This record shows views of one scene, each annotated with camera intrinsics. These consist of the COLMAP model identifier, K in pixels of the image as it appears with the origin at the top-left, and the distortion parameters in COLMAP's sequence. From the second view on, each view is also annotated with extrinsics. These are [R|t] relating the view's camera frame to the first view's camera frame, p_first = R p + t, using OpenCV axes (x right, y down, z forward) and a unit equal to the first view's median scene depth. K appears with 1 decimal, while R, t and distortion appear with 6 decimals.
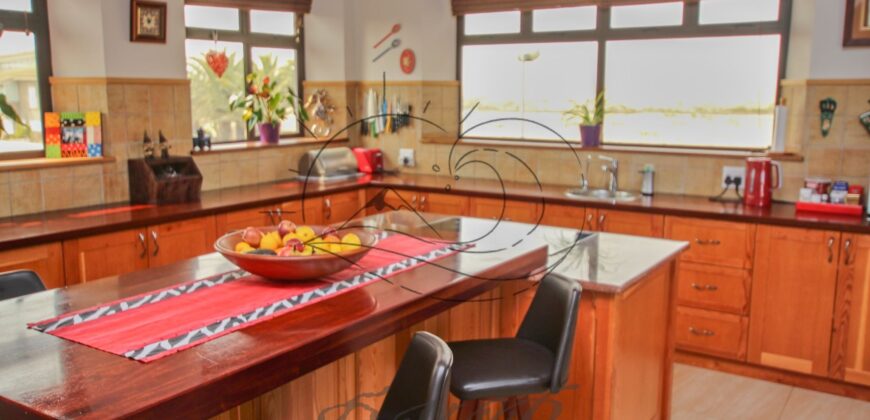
lens RADIAL K [[759.4, 0, 435.0], [0, 759.4, 210.0], [0, 0, 1]] dist [0.026737, 0.012601]
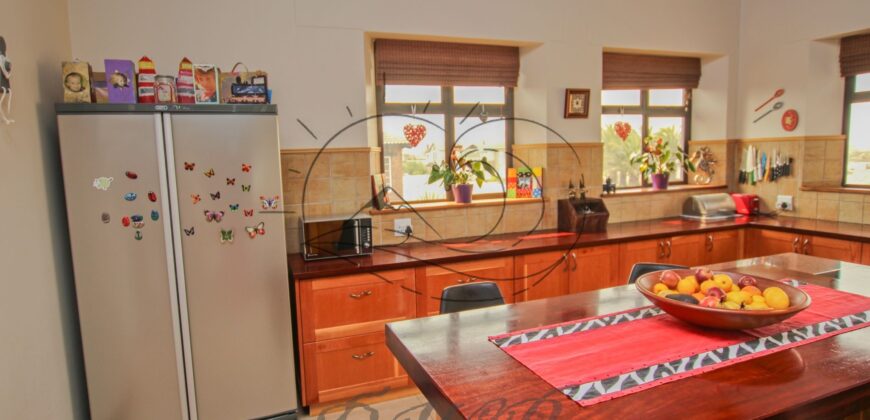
lens RADIAL K [[481.5, 0, 435.0], [0, 481.5, 210.0], [0, 0, 1]] dist [-0.008695, -0.000285]
pose [[0.815935, 0.040645, -0.576713, -0.068423], [-0.060597, 0.998044, -0.015393, -0.019302], [0.574959, 0.047507, 0.816802, 0.129040]]
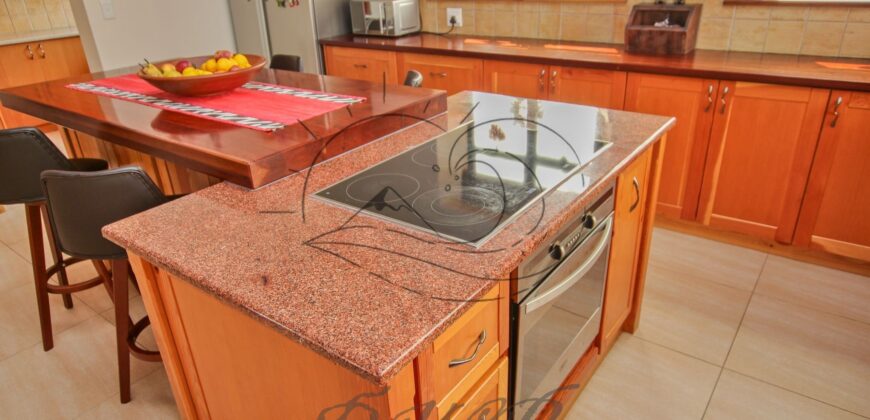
lens RADIAL K [[547.7, 0, 435.0], [0, 547.7, 210.0], [0, 0, 1]] dist [-0.010077, 0.001223]
pose [[-0.060655, 0.425392, -0.902974, 0.396078], [-0.117377, 0.895324, 0.429672, -0.100942], [0.991233, 0.132050, -0.004375, 0.777755]]
